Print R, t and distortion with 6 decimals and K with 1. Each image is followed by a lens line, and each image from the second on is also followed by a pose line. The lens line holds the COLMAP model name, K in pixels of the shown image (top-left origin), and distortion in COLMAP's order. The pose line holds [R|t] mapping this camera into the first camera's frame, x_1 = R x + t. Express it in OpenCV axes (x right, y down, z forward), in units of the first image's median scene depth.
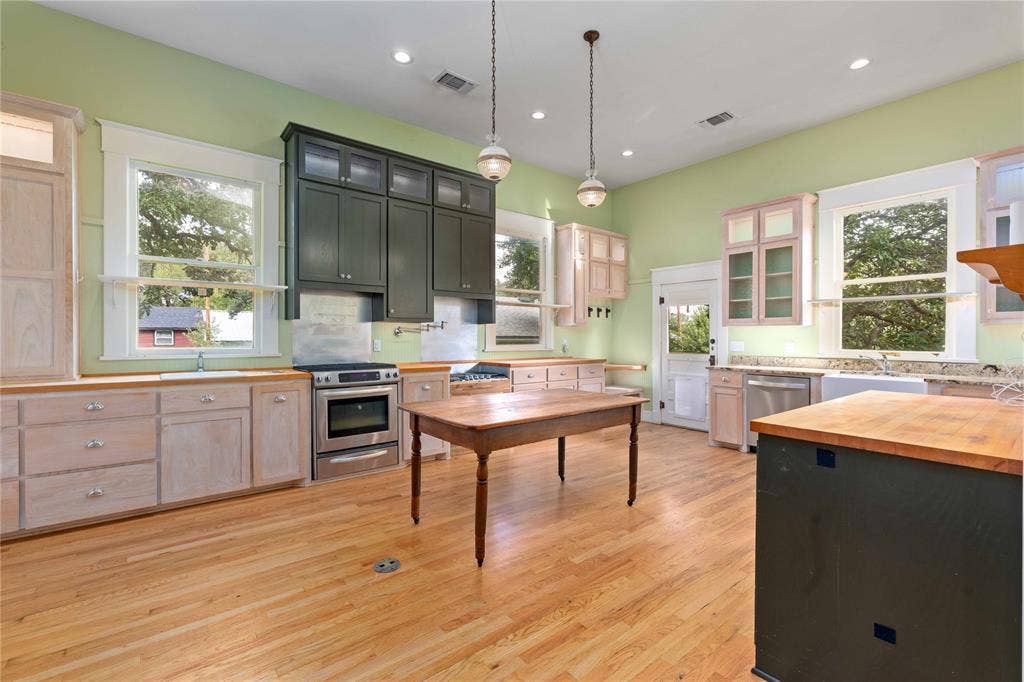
lens RADIAL K [[447.0, 0, 510.2], [0, 447.0, 340.8], [0, 0, 1]] dist [0.001813, 0.000132]
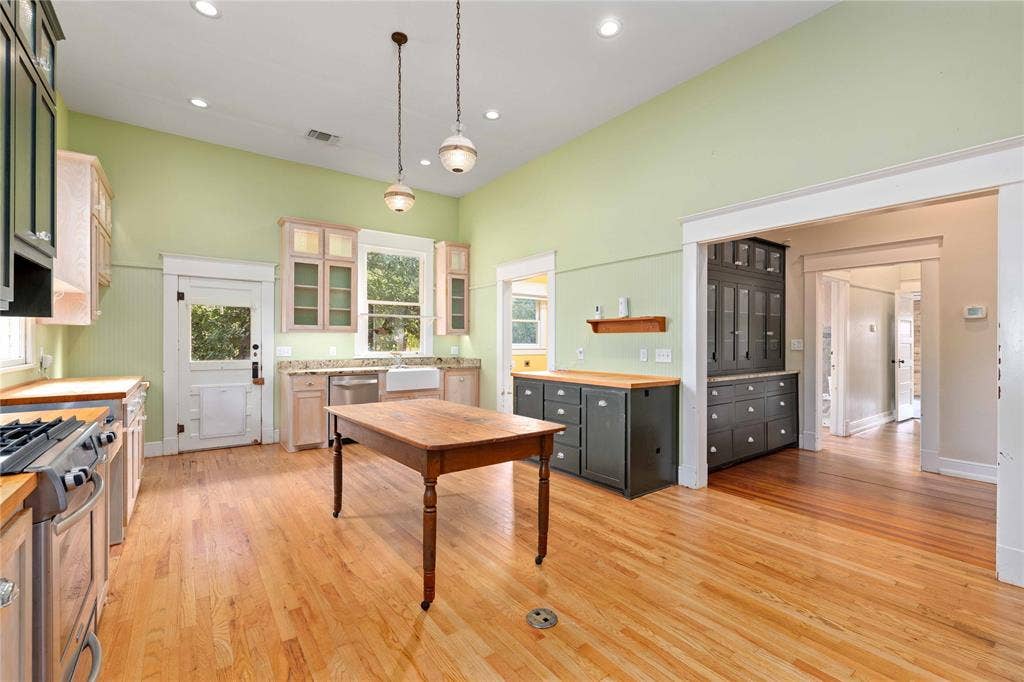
lens RADIAL K [[447.0, 0, 510.2], [0, 447.0, 340.8], [0, 0, 1]] dist [0.001813, 0.000132]
pose [[0.034114, -0.001753, 0.999416, -0.566235], [0.005467, 0.999984, 0.001567, -0.012150], [-0.999403, 0.005411, 0.034123, 0.519244]]
